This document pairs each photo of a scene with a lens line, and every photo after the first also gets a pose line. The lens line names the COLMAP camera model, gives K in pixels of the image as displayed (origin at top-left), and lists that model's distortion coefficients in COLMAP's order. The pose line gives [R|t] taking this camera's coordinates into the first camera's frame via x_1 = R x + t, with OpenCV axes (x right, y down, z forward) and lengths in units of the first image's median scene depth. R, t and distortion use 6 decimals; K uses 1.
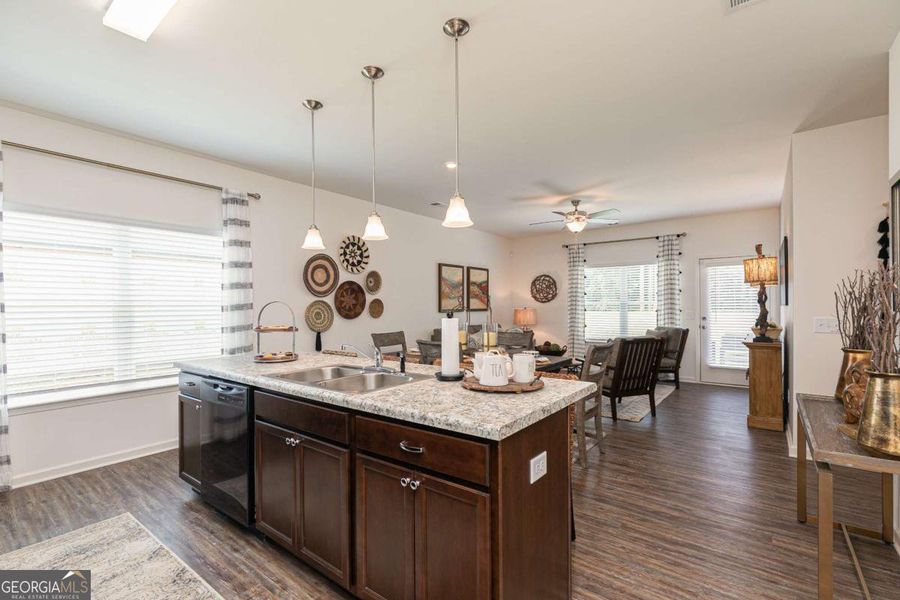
lens RADIAL K [[401.2, 0, 448.7], [0, 401.2, 305.6], [0, 0, 1]] dist [0.001224, 0.000129]
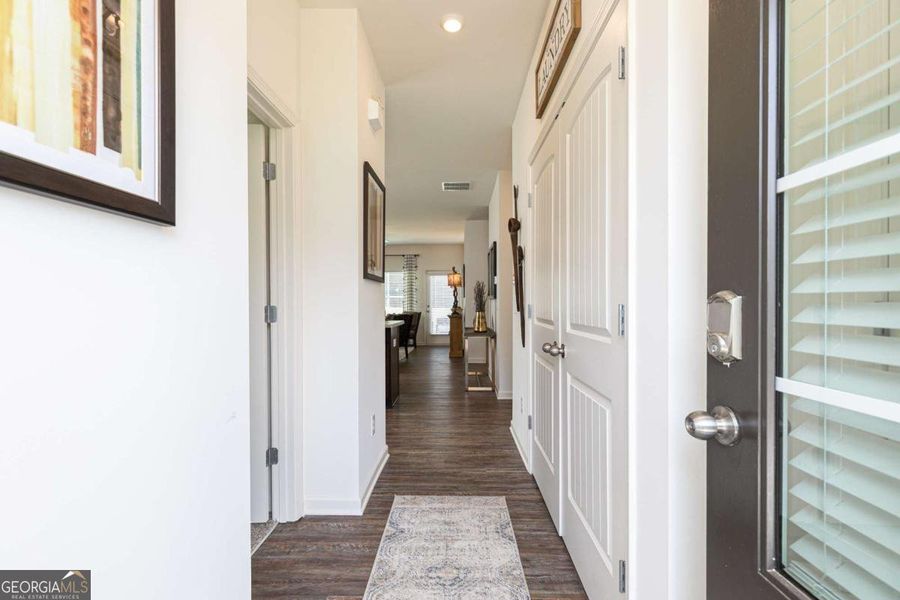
lens RADIAL K [[379.7, 0, 450.0], [0, 379.7, 300.0], [0, 0, 1]] dist [-0.000260, -0.000048]
pose [[0.799389, 0.009478, 0.600739, -0.287986], [-0.002428, 0.999918, -0.012545, 0.029832], [-0.600809, 0.008570, 0.799346, -0.380270]]
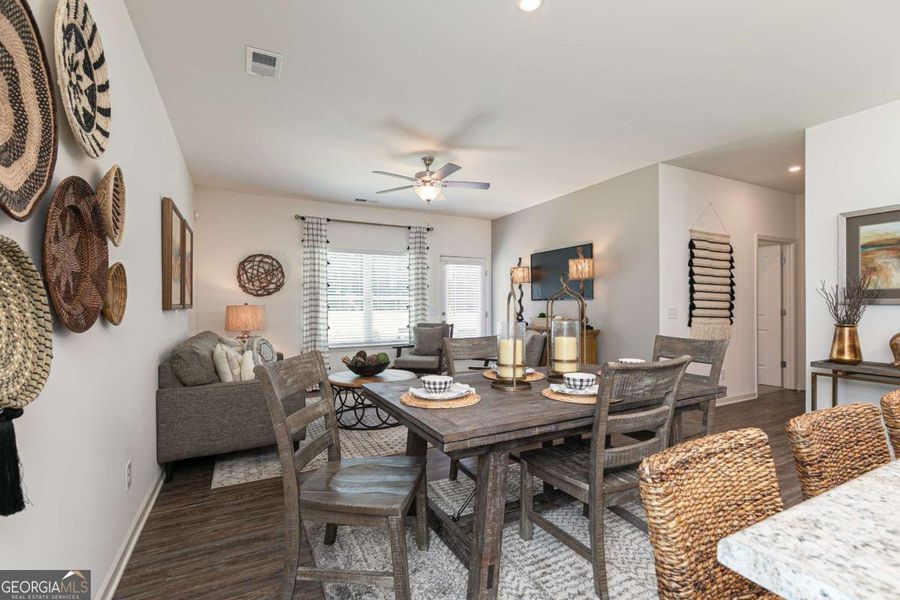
lens RADIAL K [[405.4, 0, 450.3], [0, 405.4, 306.1], [0, 0, 1]] dist [-0.000945, -0.000297]
pose [[0.417856, 0.000897, 0.908513, -0.354036], [0.002764, 0.999994, -0.002258, 0.016771], [-0.908509, 0.003455, 0.417851, 0.645224]]
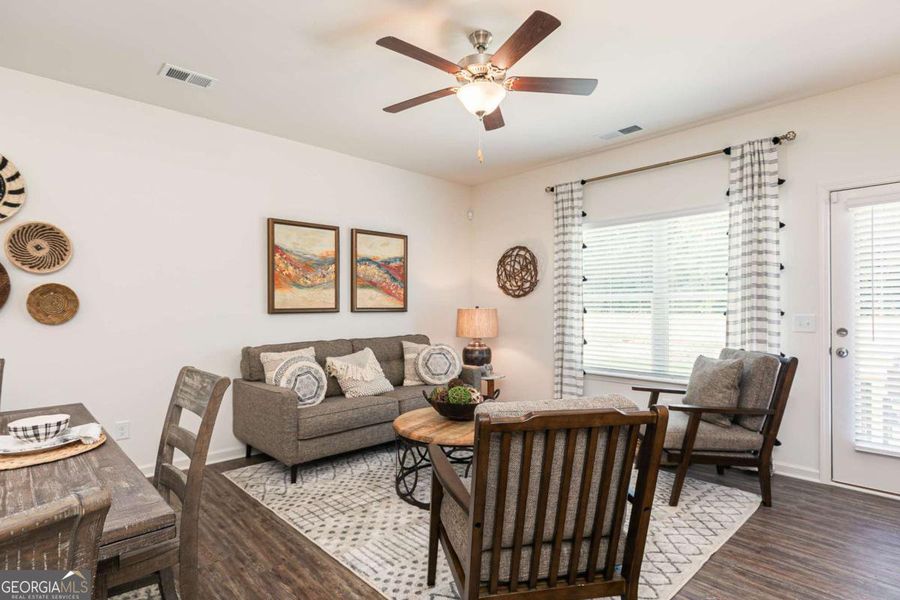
lens RADIAL K [[463.3, 0, 451.0], [0, 463.3, 306.0], [0, 0, 1]] dist [-0.000446, 0.000258]
pose [[0.988709, 0.002648, -0.149825, 0.357828], [-0.002984, 0.999994, -0.002016, 0.008493], [0.149818, 0.002440, 0.988711, 0.539919]]
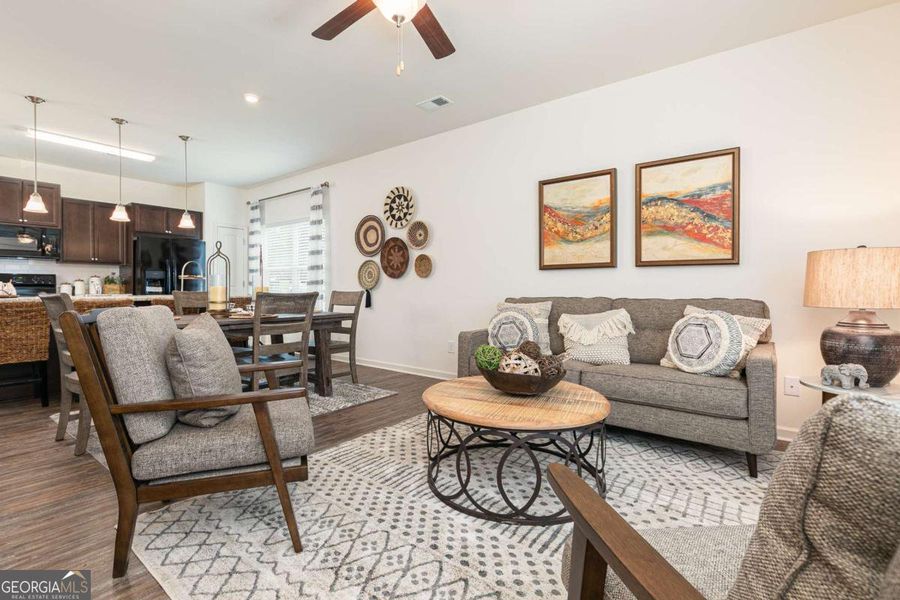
lens RADIAL K [[419.9, 0, 424.7], [0, 419.9, 288.7], [0, 0, 1]] dist [0.000017, -0.000071]
pose [[-0.027299, 0.008817, -0.999588, 0.680545], [-0.002575, 0.999957, 0.008890, 0.045427], [0.999624, 0.002816, -0.027275, 1.030518]]
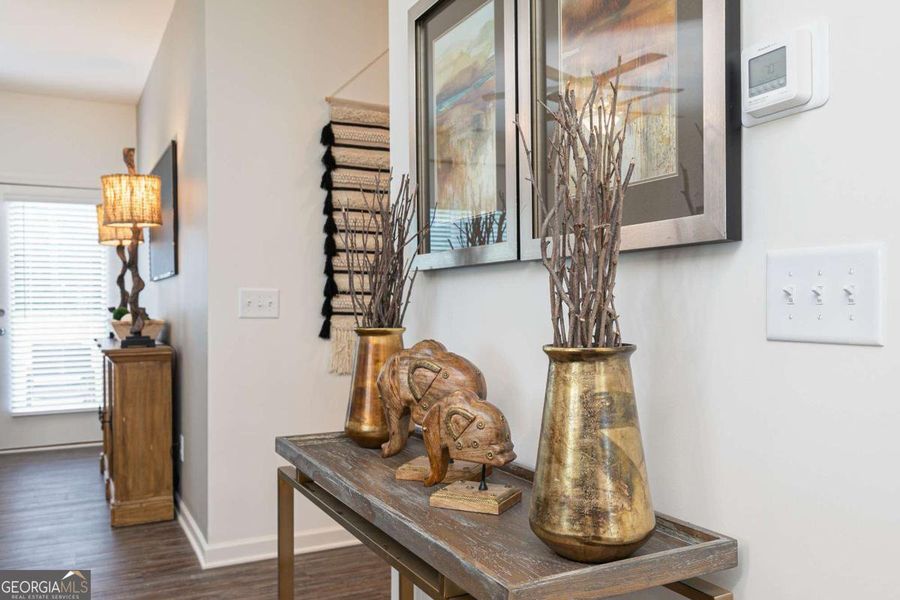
lens RADIAL K [[737.4, 0, 452.4], [0, 737.4, 303.7], [0, 0, 1]] dist [0.005470, 0.000296]
pose [[0.408374, 0.000182, 0.912815, 0.086058], [0.004987, 0.999985, -0.002430, 0.030973], [-0.912801, 0.005544, 0.408367, 0.209345]]
